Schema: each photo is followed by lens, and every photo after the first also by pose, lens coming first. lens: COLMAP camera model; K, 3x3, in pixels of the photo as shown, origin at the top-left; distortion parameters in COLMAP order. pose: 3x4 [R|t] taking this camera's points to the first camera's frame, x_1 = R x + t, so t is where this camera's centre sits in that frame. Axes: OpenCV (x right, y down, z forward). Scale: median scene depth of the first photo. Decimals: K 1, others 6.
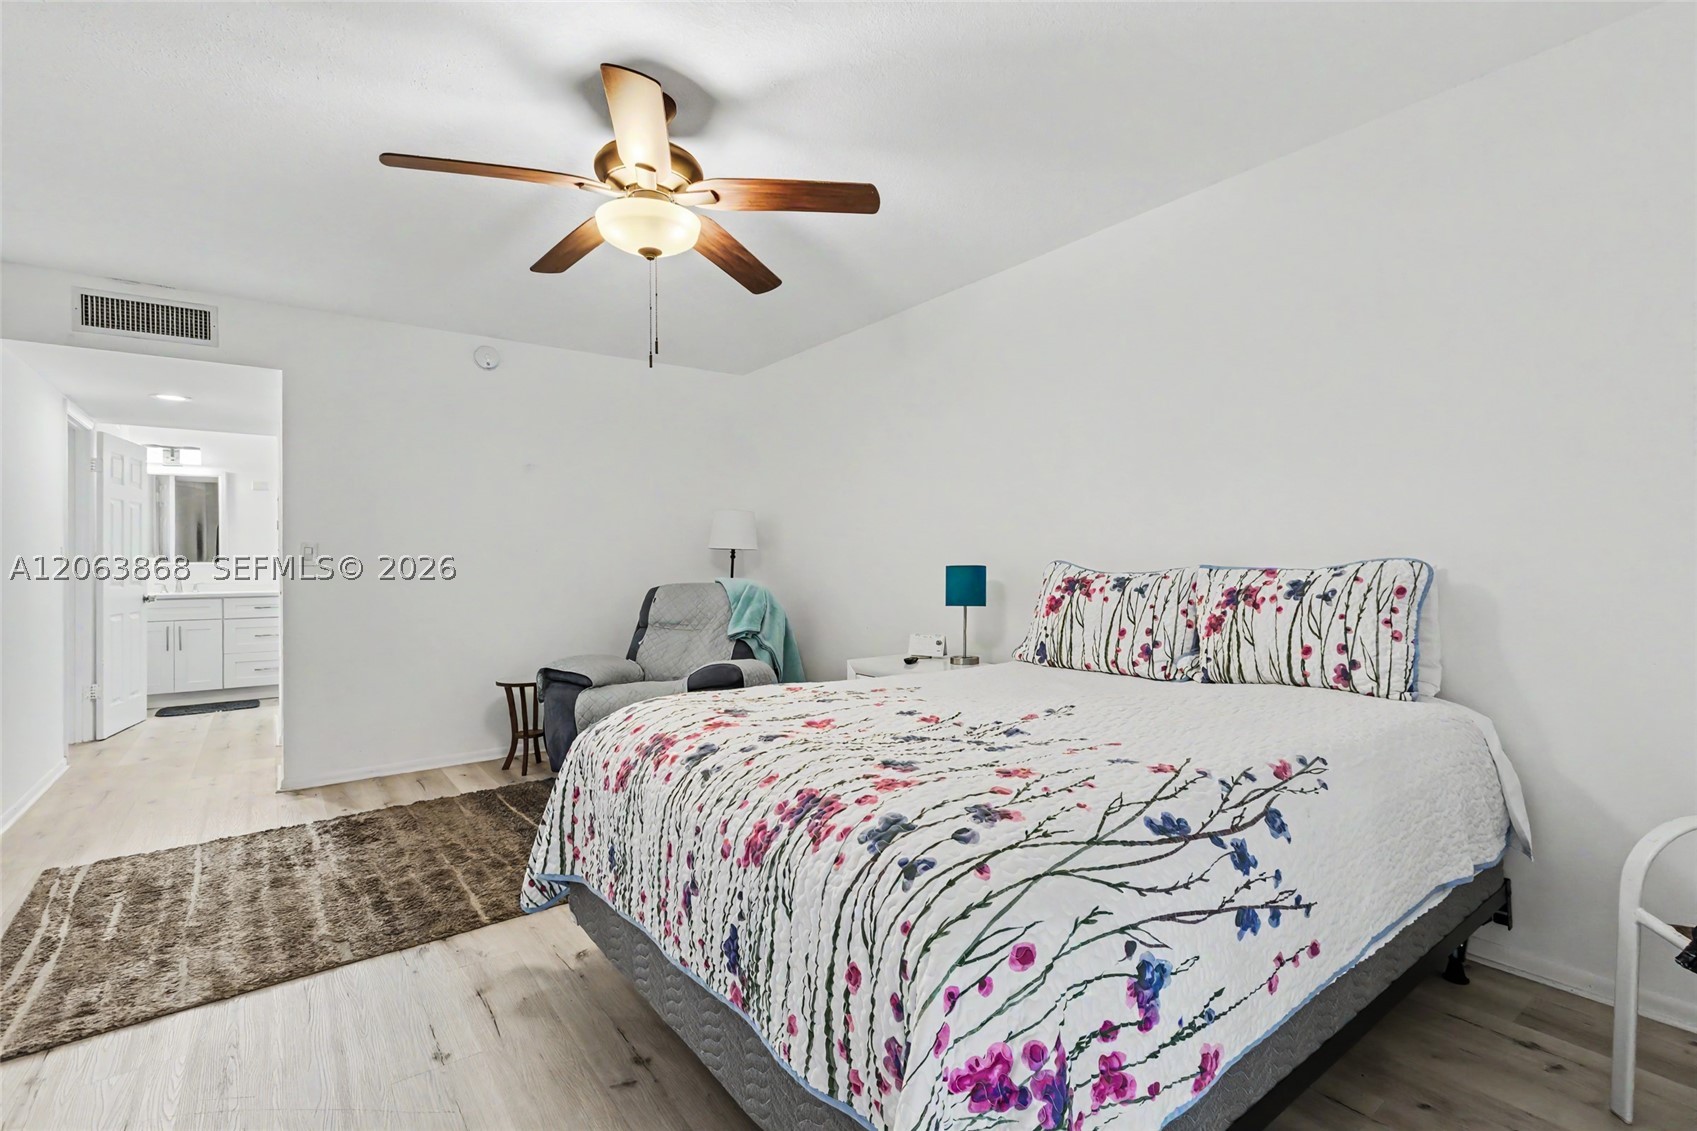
lens RADIAL K [[774.0, 0, 850.9], [0, 774.0, 560.7], [0, 0, 1]] dist [0.003602, -0.000150]
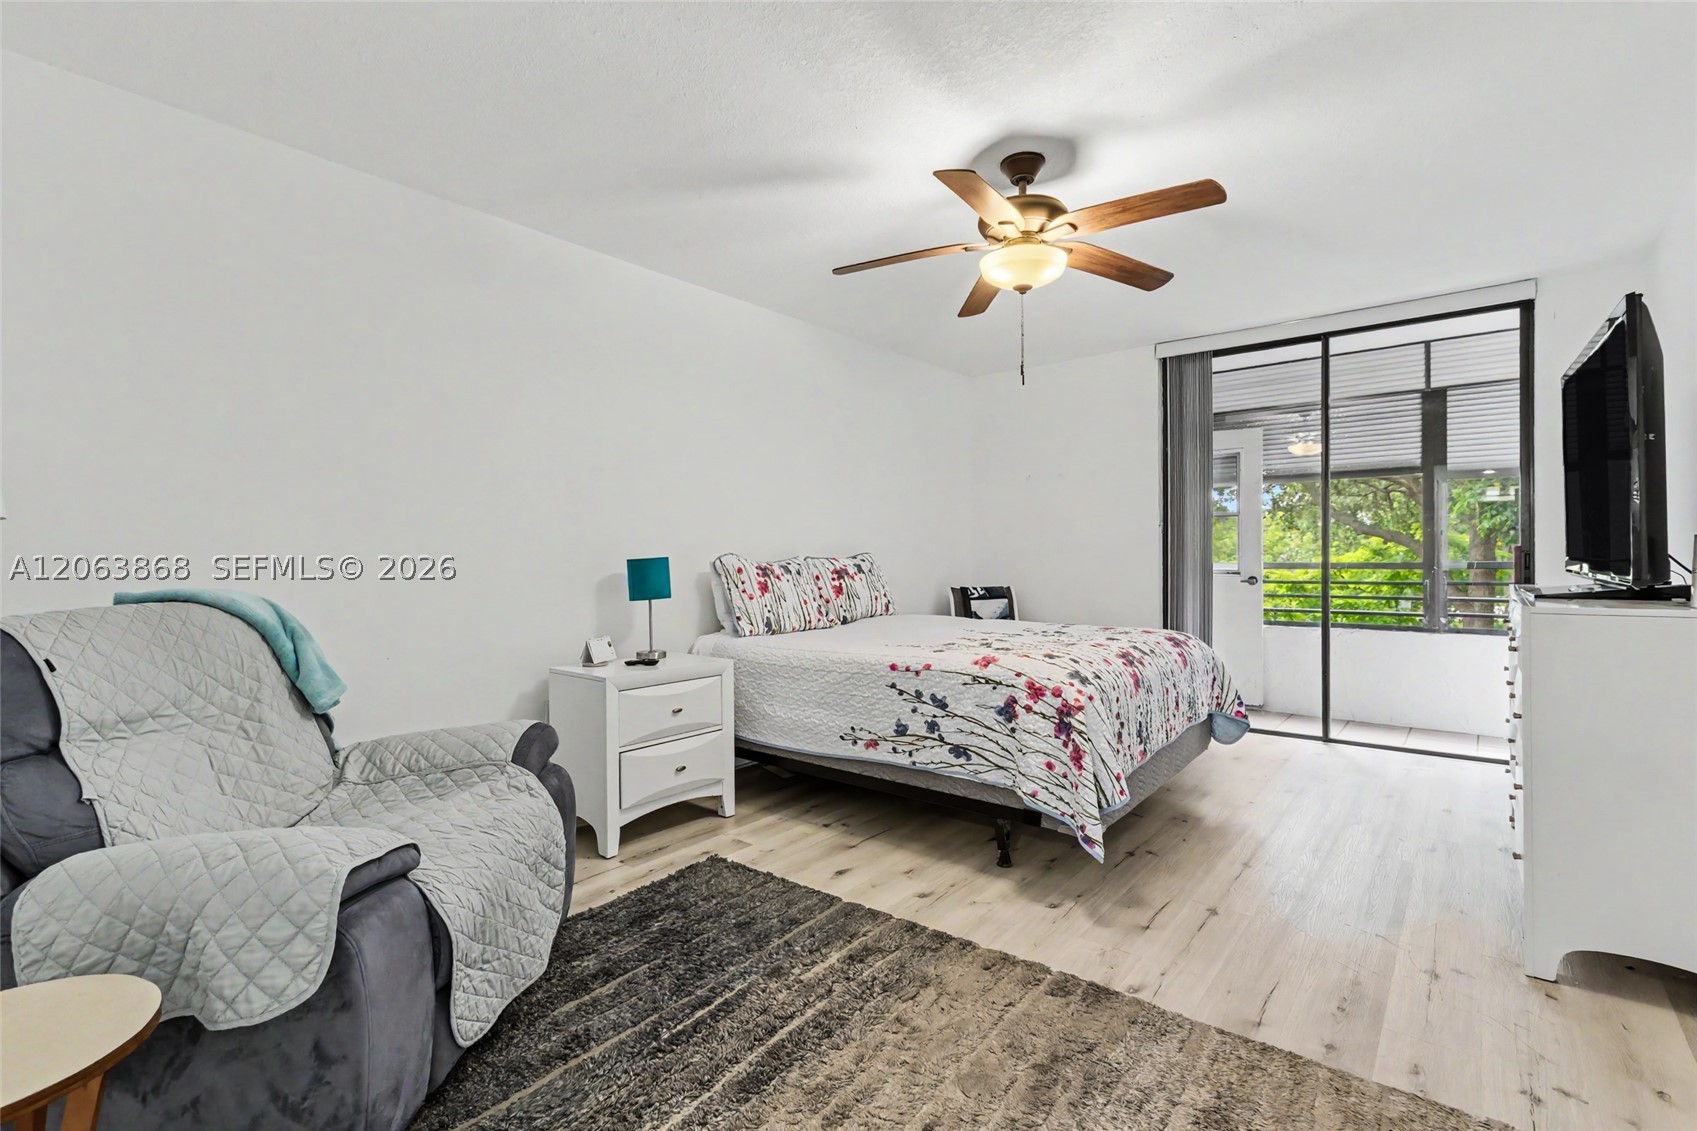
lens RADIAL K [[774.0, 0, 850.9], [0, 774.0, 560.7], [0, 0, 1]] dist [0.003602, -0.000150]
pose [[-0.245044, -0.000969, 0.969511, -1.028424], [0.005367, 0.999983, 0.002356, 0.009878], [-0.969497, 0.005780, -0.245035, 1.182721]]
